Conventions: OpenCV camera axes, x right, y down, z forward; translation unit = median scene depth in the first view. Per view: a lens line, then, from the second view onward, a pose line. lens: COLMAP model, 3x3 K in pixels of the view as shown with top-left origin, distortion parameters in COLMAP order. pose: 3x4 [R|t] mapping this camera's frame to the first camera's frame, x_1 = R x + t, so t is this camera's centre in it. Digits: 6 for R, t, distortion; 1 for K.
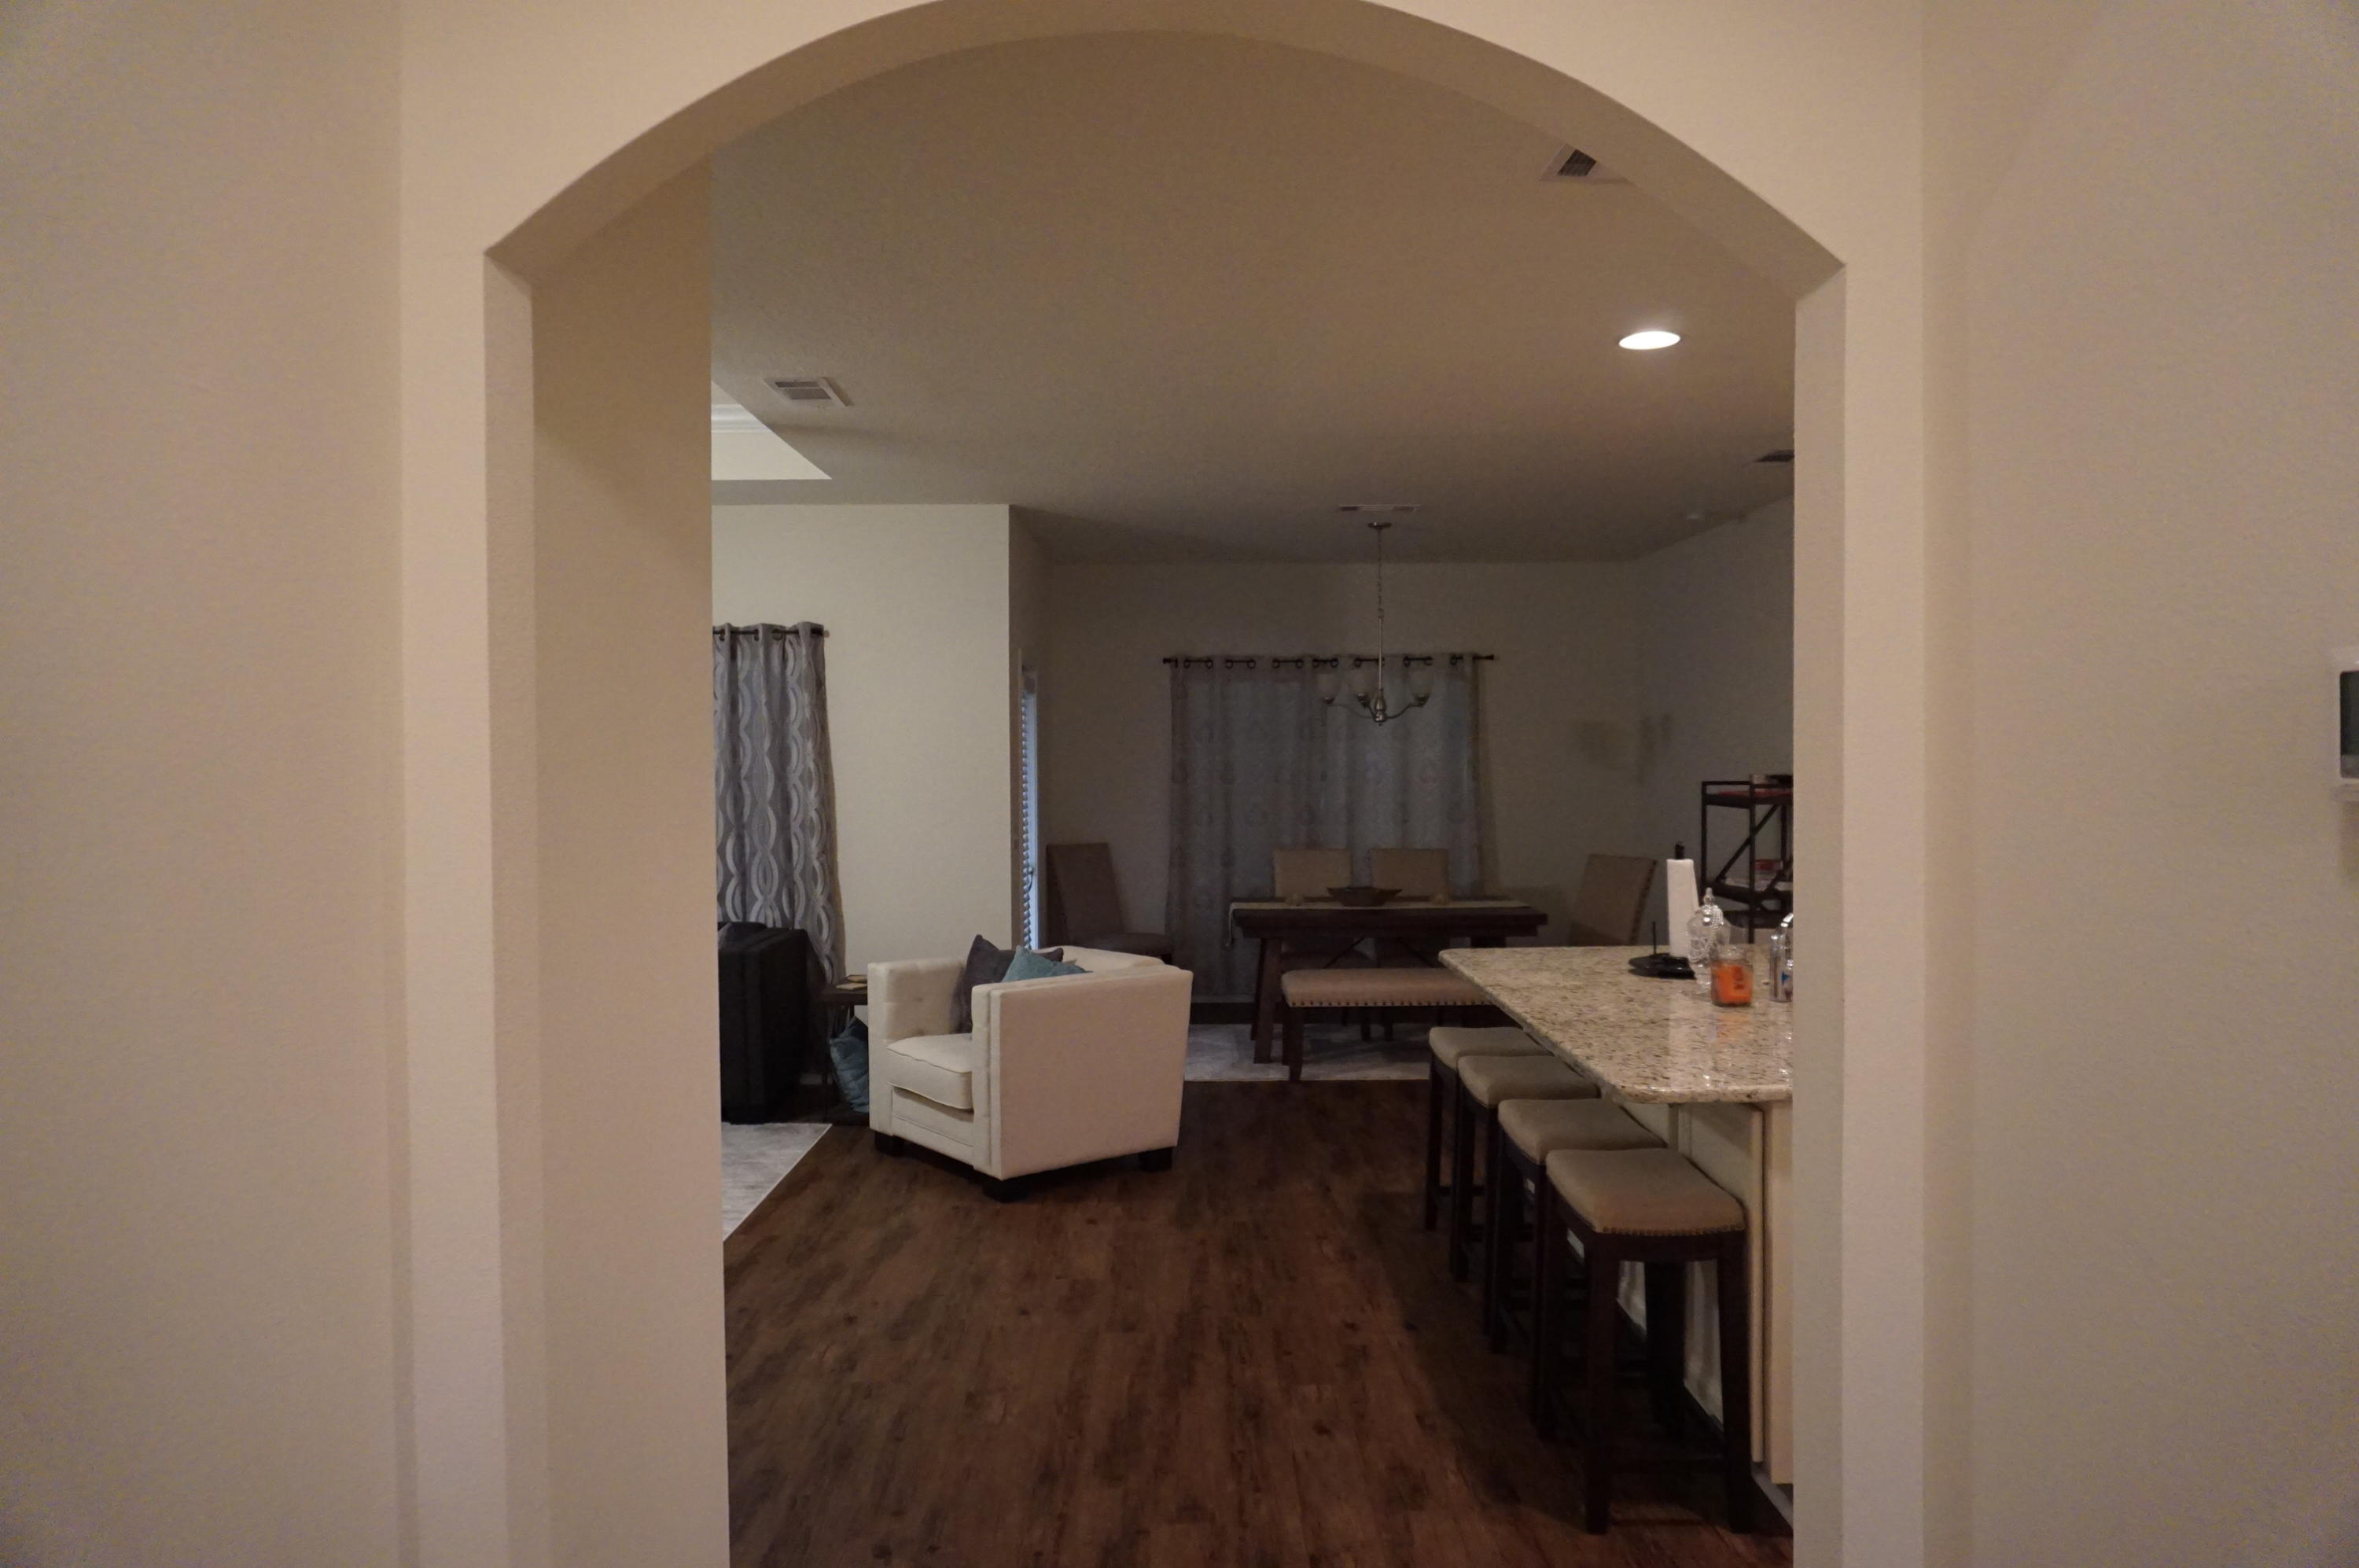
lens RADIAL K [[1574.8, 0, 1168.5], [0, 1574.8, 801.4], [0, 0, 1]] dist [-0.054557, 0.028008]
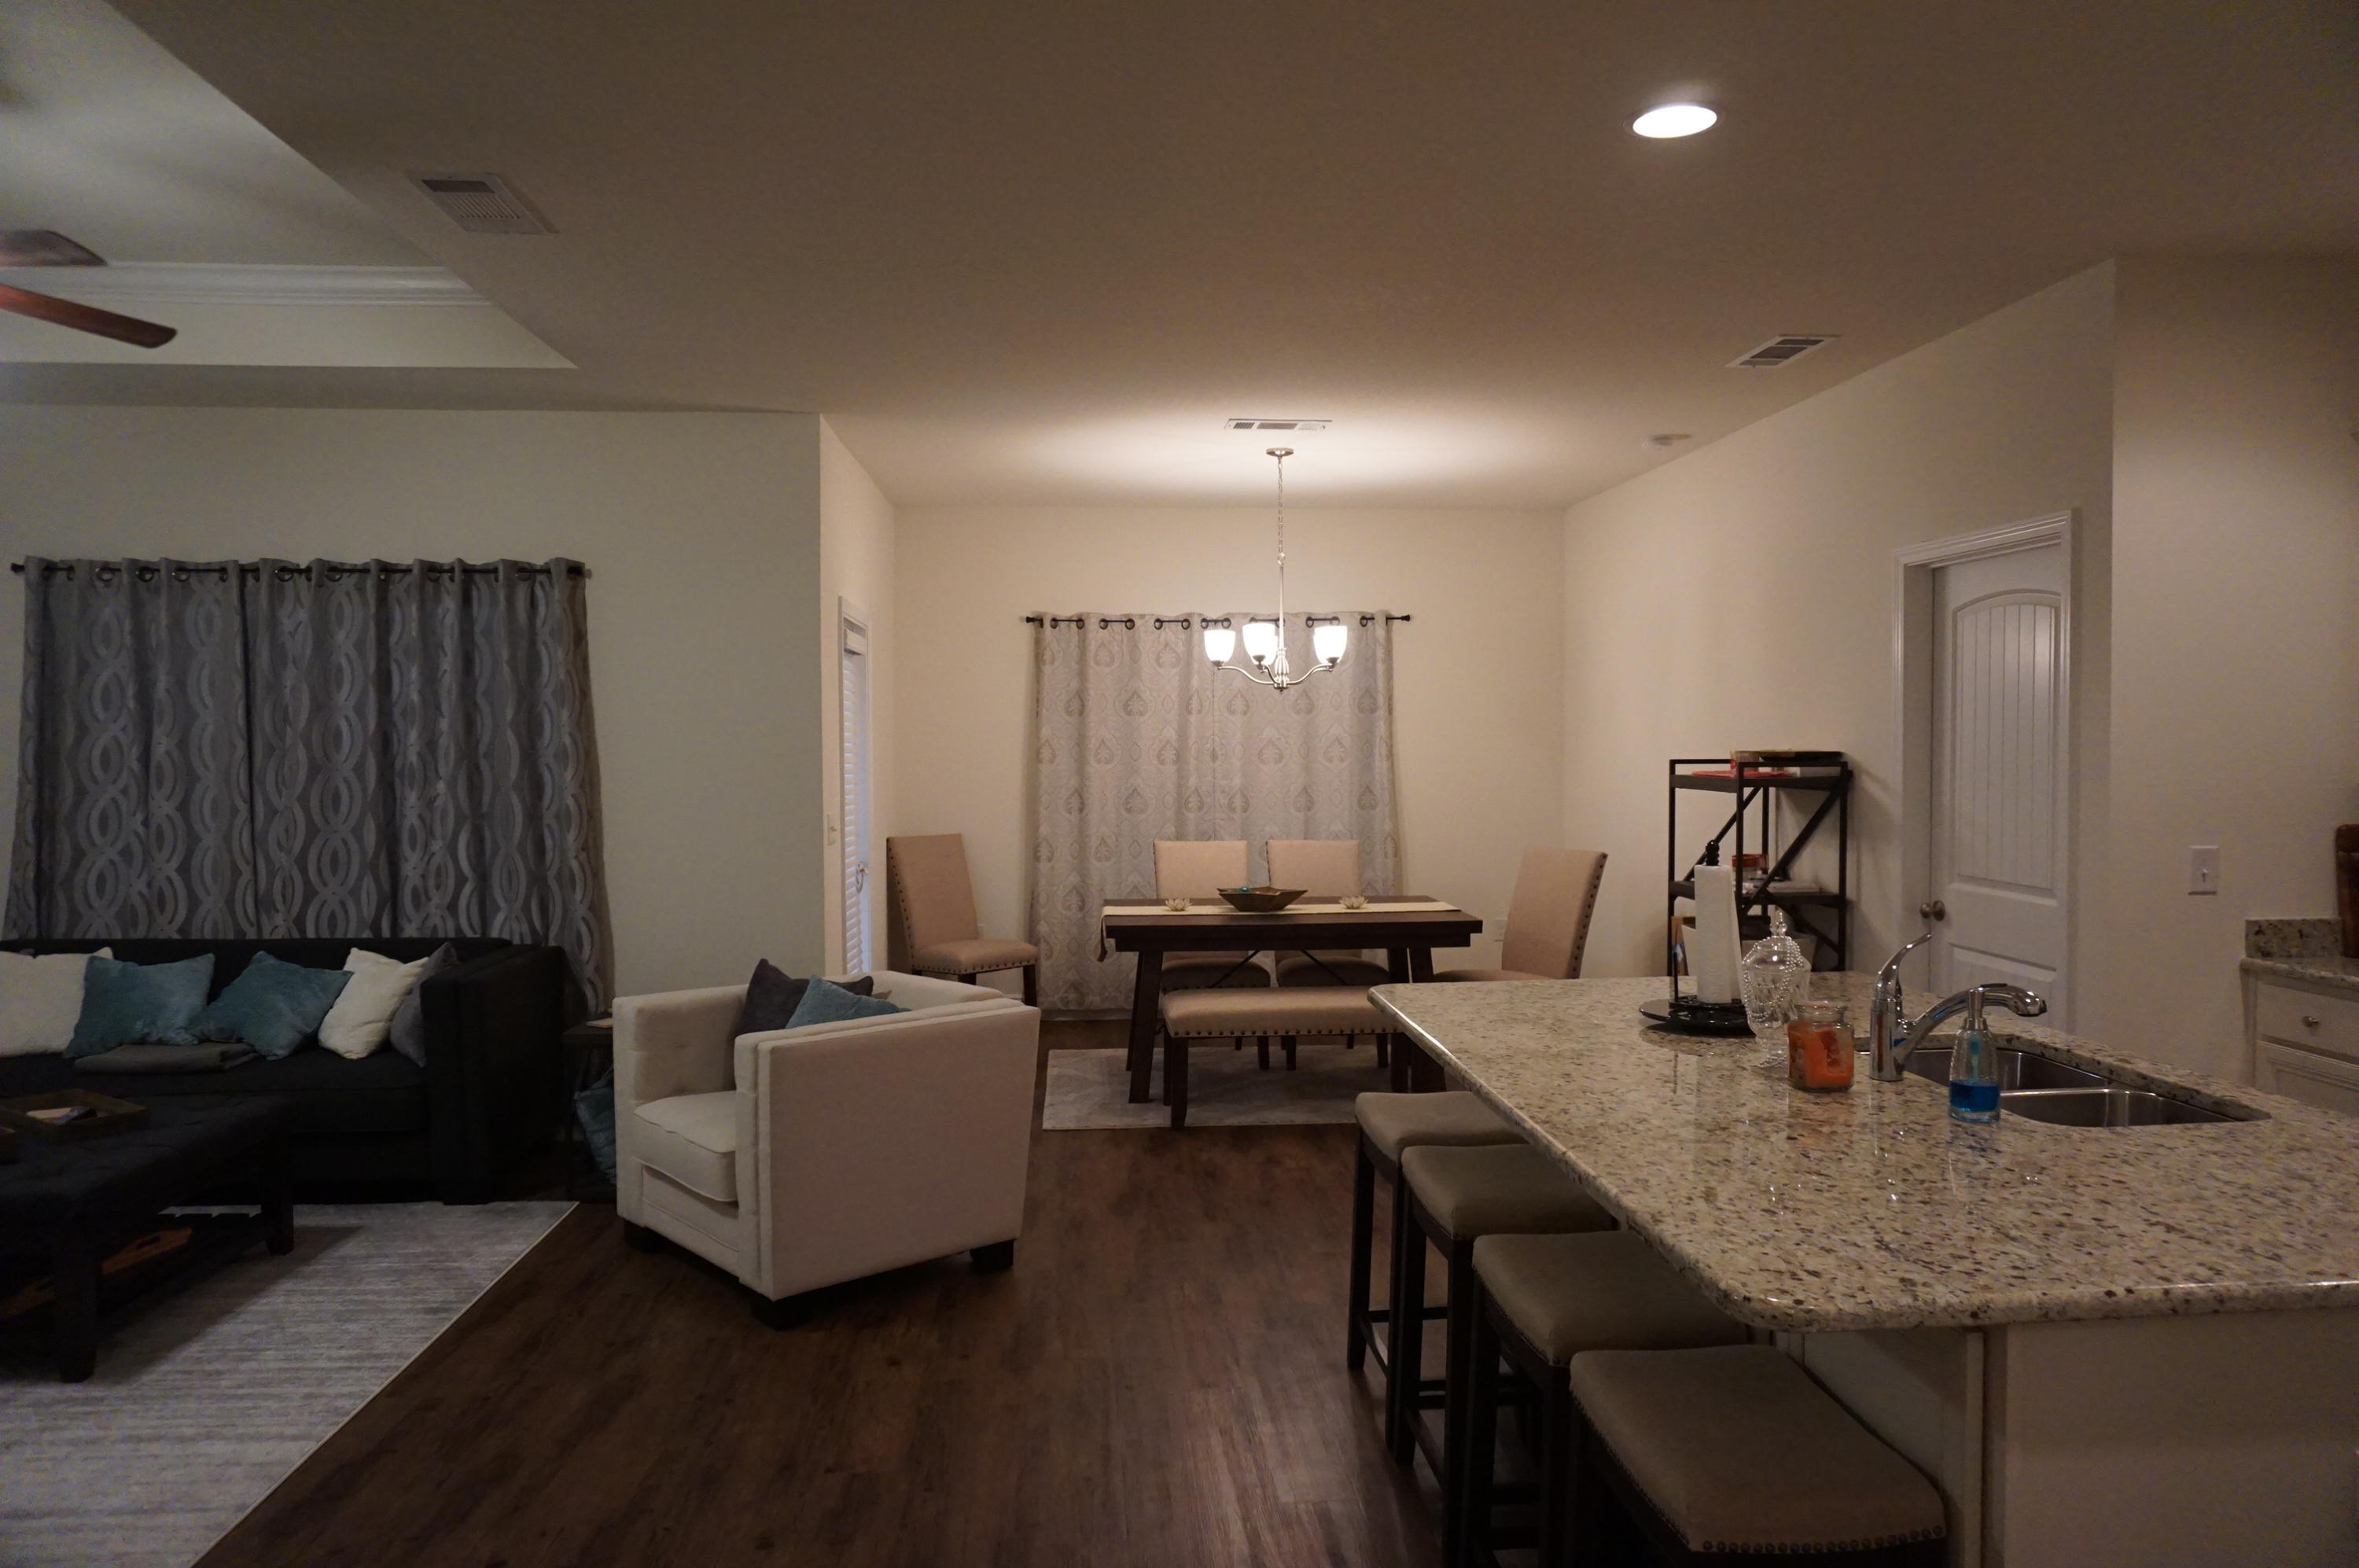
lens RADIAL K [[1574.8, 0, 1188.5], [0, 1574.8, 794.6], [0, 0, 1]] dist [-0.054557, 0.028008]
pose [[0.996788, -0.001528, 0.080066, 0.021736], [0.001123, 0.999986, 0.005105, 0.001174], [-0.080073, -0.004999, 0.996776, 0.197043]]
